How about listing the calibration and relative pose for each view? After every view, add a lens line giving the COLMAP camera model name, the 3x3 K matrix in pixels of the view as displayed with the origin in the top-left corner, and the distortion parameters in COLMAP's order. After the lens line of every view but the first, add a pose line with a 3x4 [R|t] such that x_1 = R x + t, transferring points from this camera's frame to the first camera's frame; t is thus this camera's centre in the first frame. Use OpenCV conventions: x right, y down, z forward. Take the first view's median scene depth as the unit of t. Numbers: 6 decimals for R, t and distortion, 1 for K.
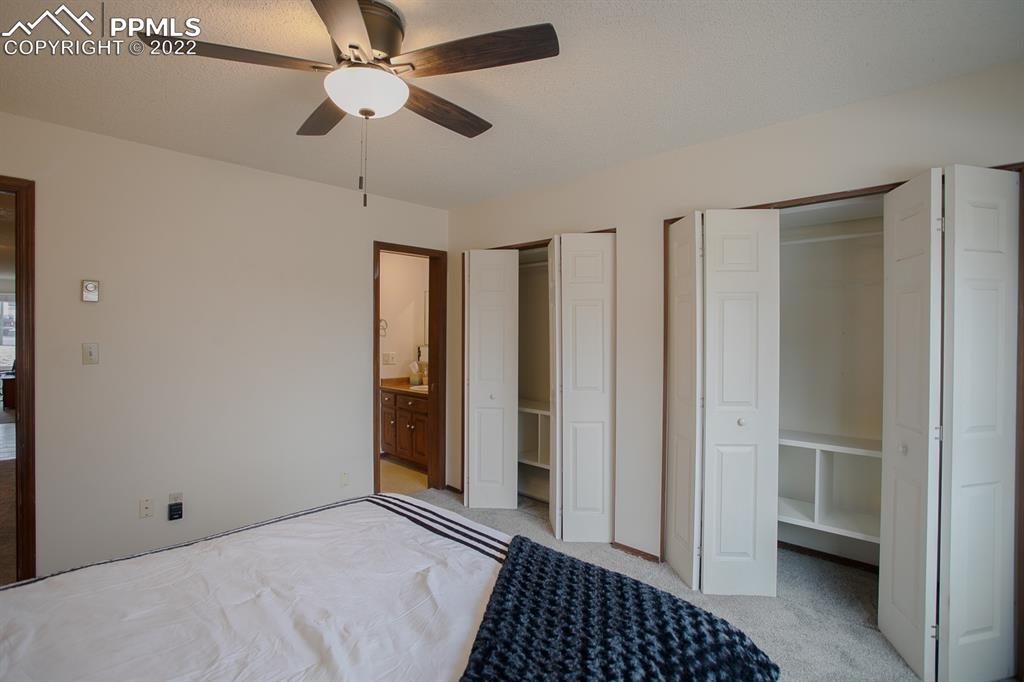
lens RADIAL K [[497.7, 0, 511.3], [0, 497.7, 340.8], [0, 0, 1]] dist [-0.047772, 0.025510]
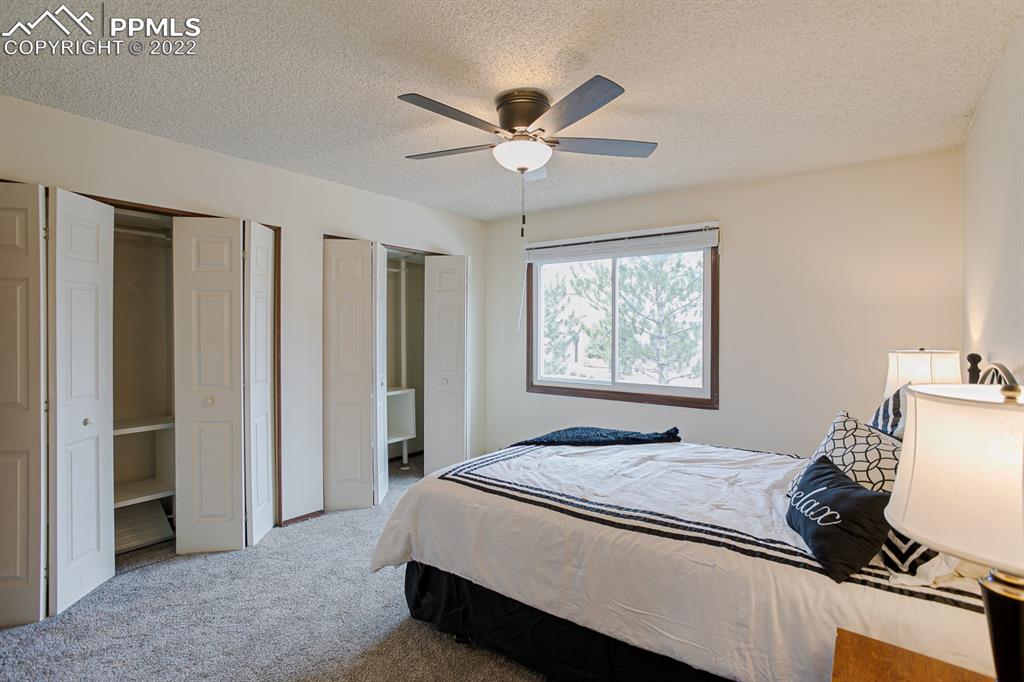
lens RADIAL K [[497.7, 0, 513.2], [0, 497.7, 337.1], [0, 0, 1]] dist [-0.047772, 0.025510]
pose [[-0.145598, -0.027081, 0.988973, -0.990478], [-0.004801, 0.999633, 0.026666, -0.025114], [-0.989332, -0.000865, -0.145675, 0.724807]]
